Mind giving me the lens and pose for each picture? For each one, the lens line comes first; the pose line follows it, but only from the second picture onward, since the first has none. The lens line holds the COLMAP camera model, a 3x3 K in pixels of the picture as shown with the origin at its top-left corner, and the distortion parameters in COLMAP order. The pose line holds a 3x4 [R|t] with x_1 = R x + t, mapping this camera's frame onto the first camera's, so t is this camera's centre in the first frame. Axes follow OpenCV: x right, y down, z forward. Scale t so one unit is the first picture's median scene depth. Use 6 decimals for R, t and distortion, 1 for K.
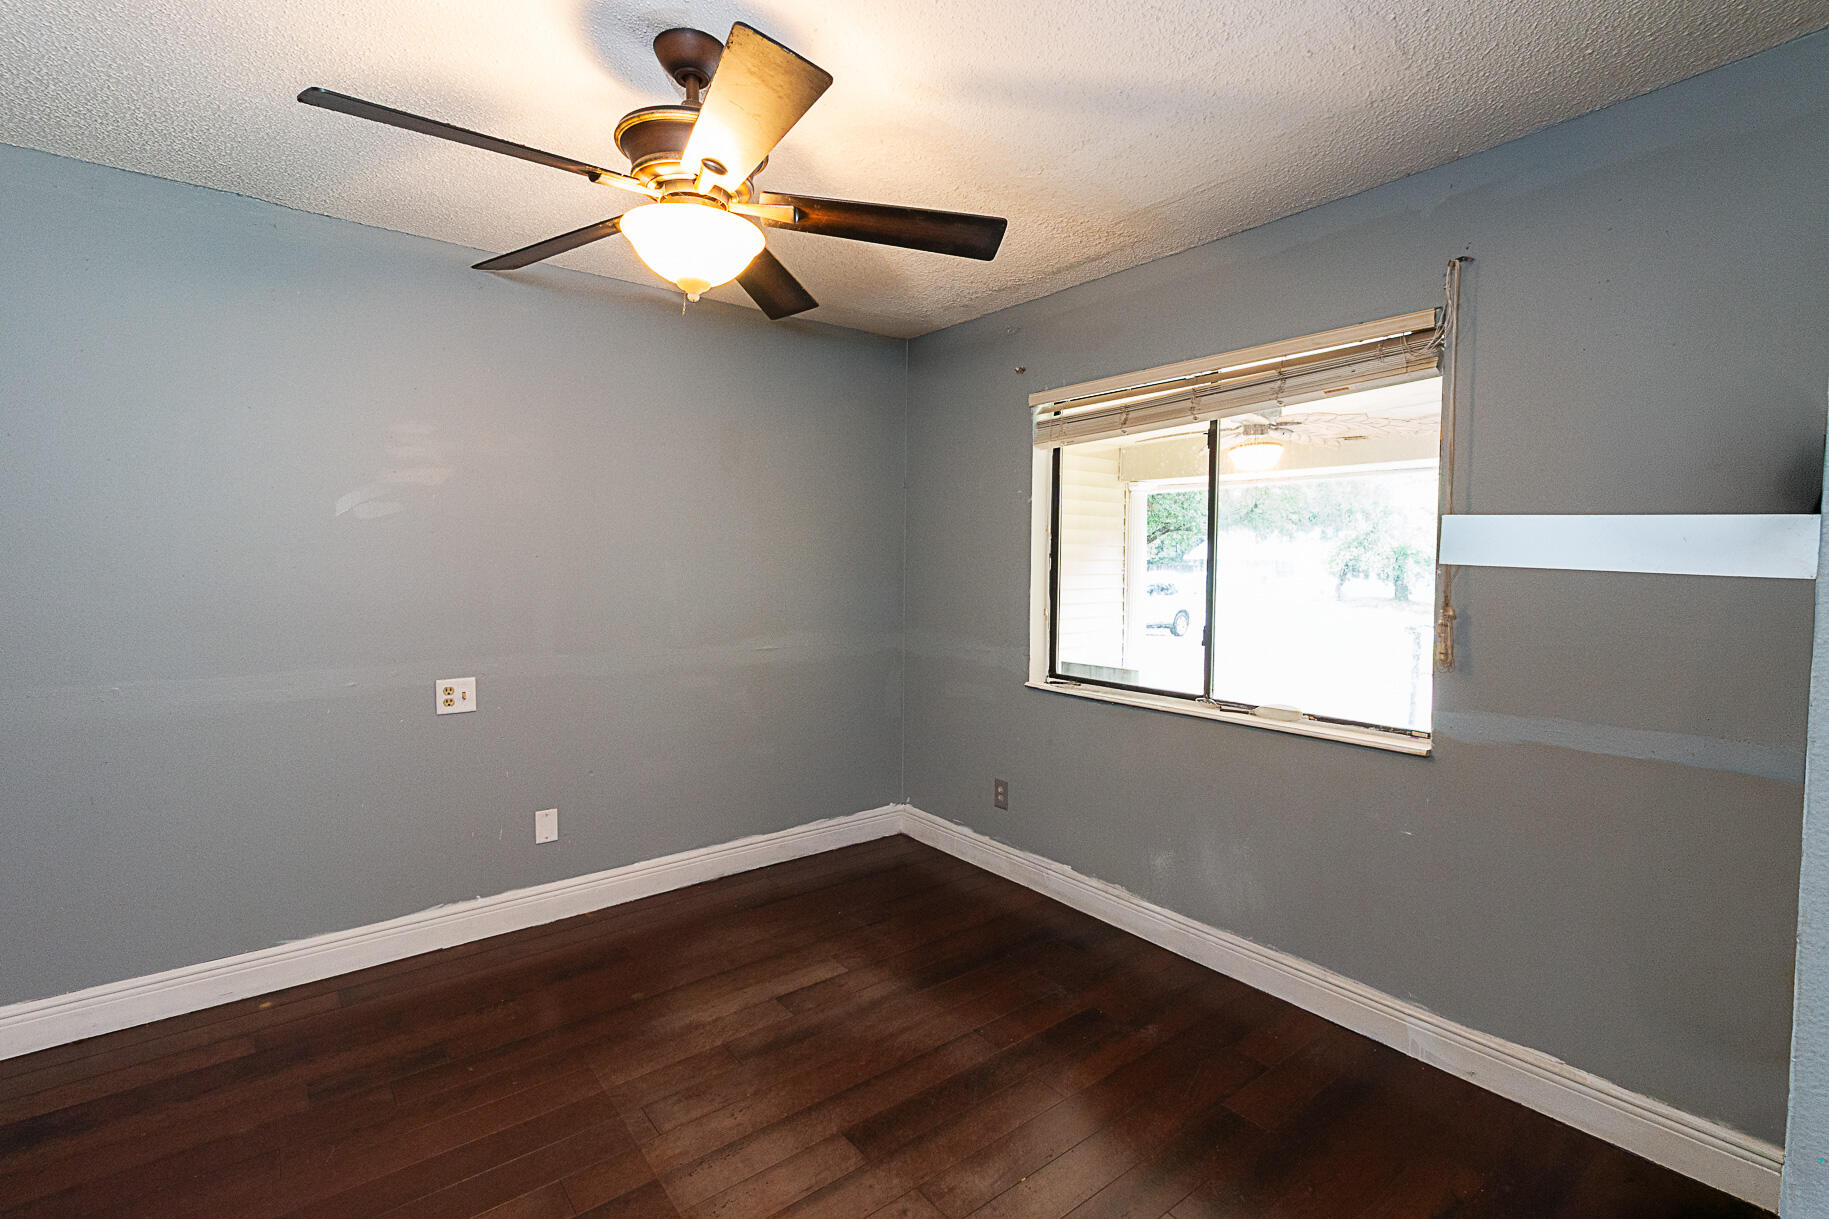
lens RADIAL K [[839.4, 0, 924.1], [0, 839.4, 591.8], [0, 0, 1]] dist [0.005576, 0.000132]
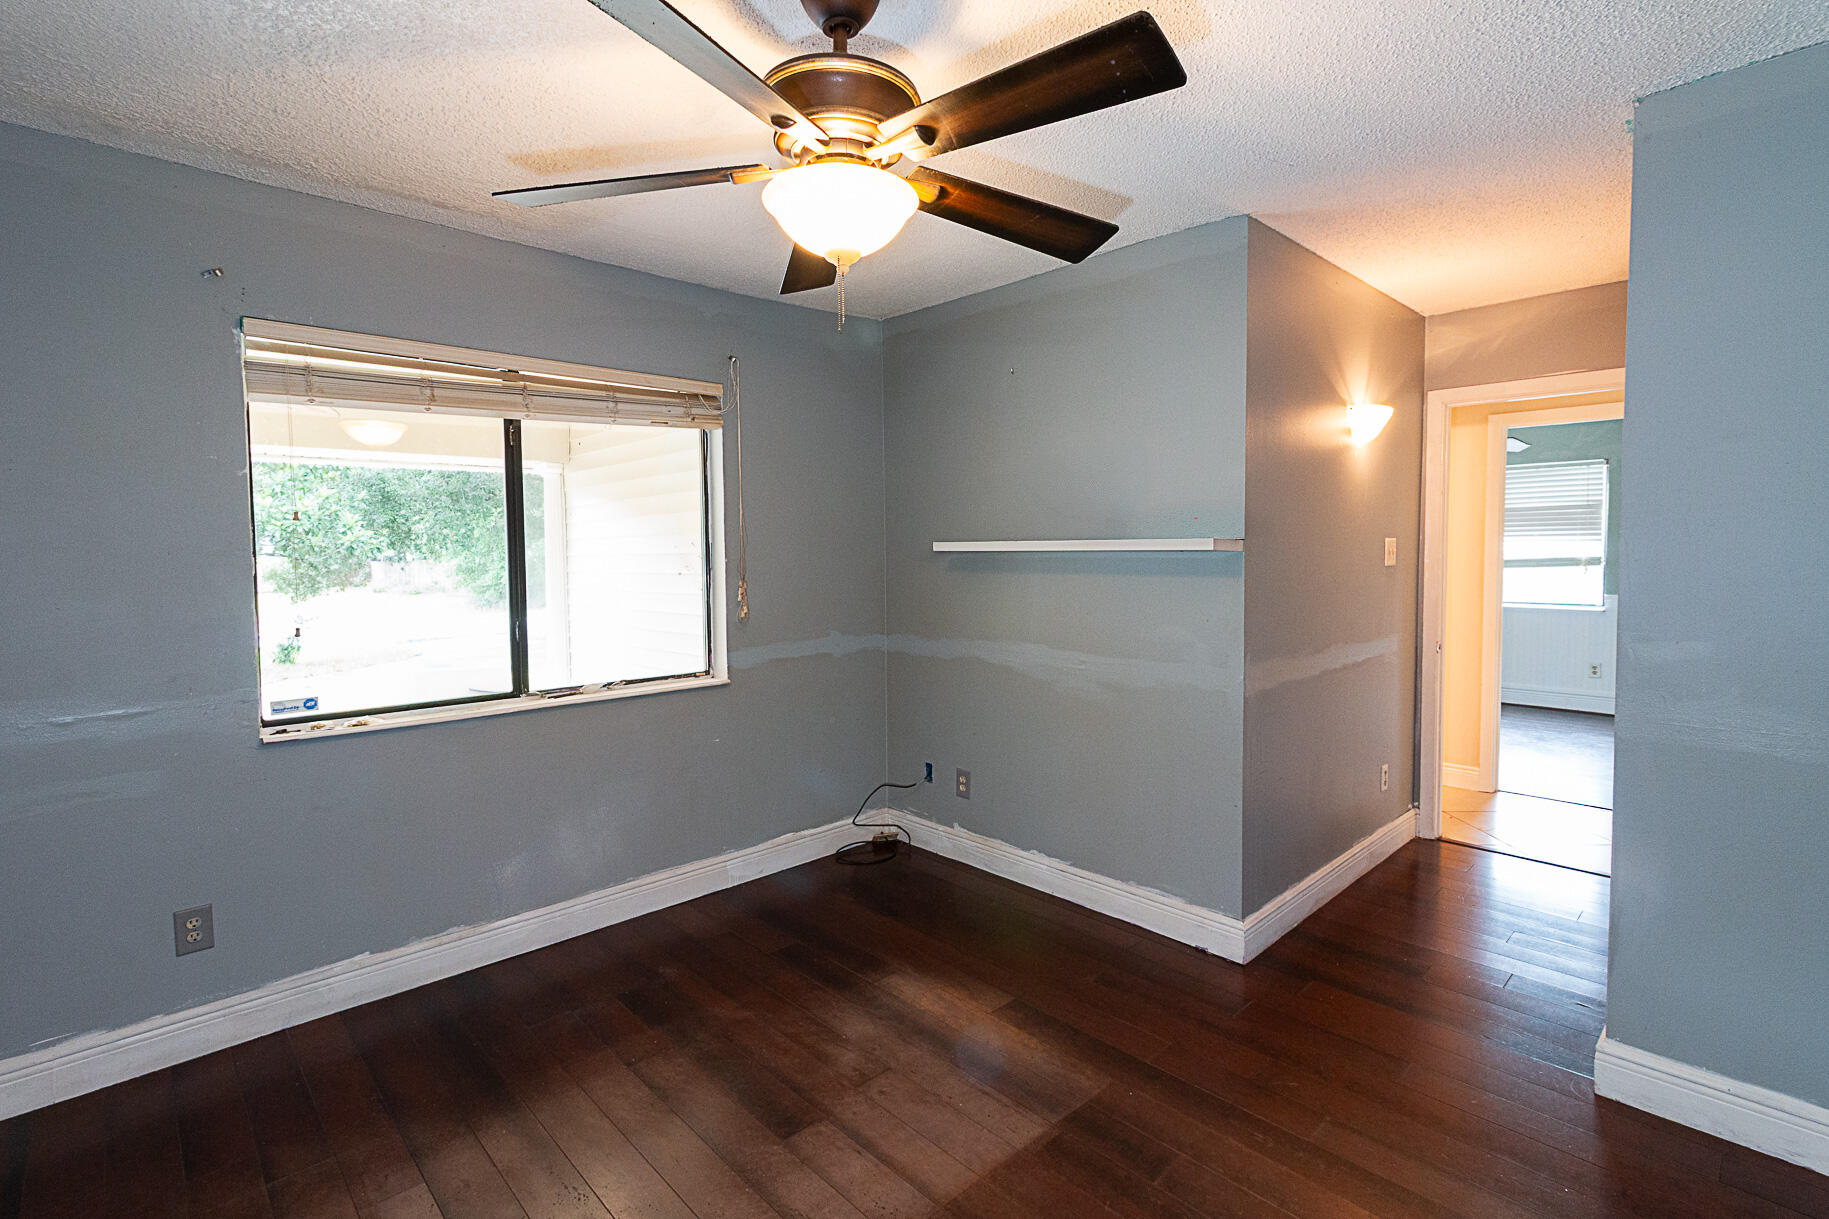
lens RADIAL K [[839.4, 0, 924.1], [0, 839.4, 591.8], [0, 0, 1]] dist [0.005576, 0.000132]
pose [[-0.087575, -0.042049, 0.995270, -0.720962], [0.060367, 0.997048, 0.047436, -0.012940], [-0.994327, 0.064235, -0.084778, 0.607349]]
